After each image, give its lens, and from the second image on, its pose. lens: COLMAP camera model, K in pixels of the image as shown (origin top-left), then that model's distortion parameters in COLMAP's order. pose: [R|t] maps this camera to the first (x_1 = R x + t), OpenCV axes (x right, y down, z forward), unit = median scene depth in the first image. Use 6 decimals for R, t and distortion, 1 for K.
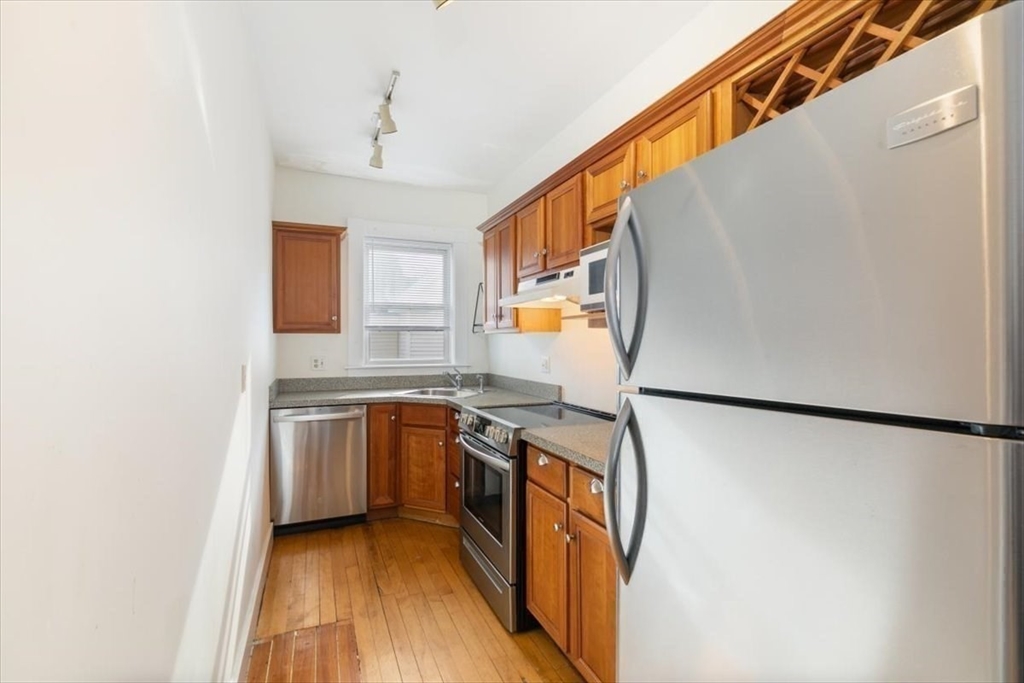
lens RADIAL K [[463.3, 0, 515.1], [0, 463.3, 343.0], [0, 0, 1]] dist [0.008586, 0.000706]
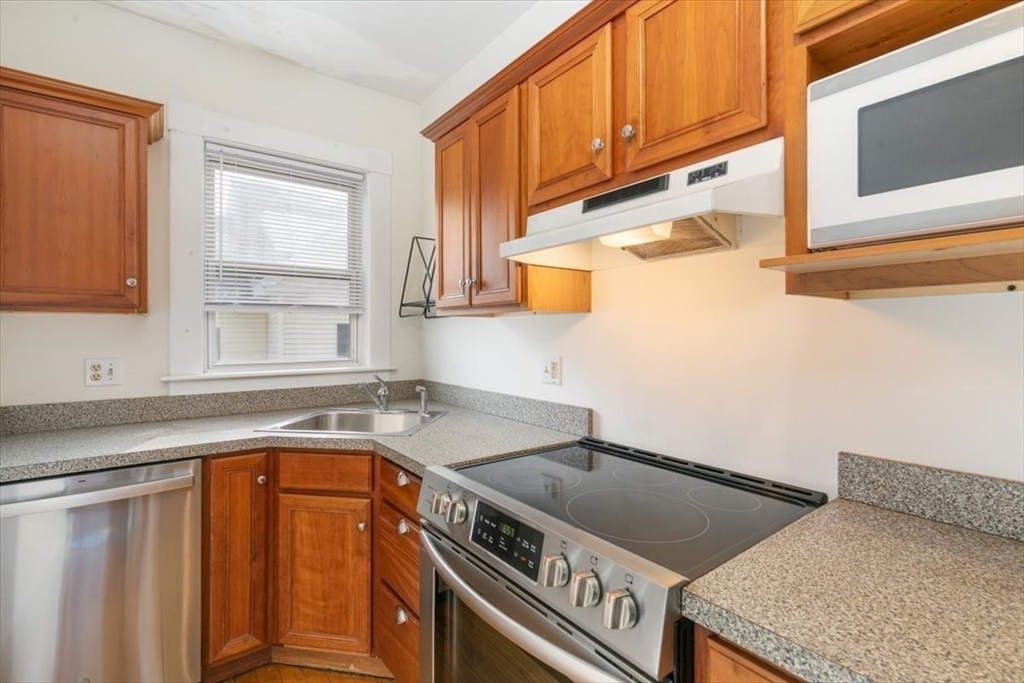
lens RADIAL K [[463.3, 0, 505.8], [0, 463.3, 333.9], [0, 0, 1]] dist [0.008586, 0.000706]
pose [[0.973742, 0.001140, 0.227651, -0.117792], [-0.001070, 0.999999, -0.000433, 0.001452], [-0.227651, 0.000178, 0.973743, 0.441806]]
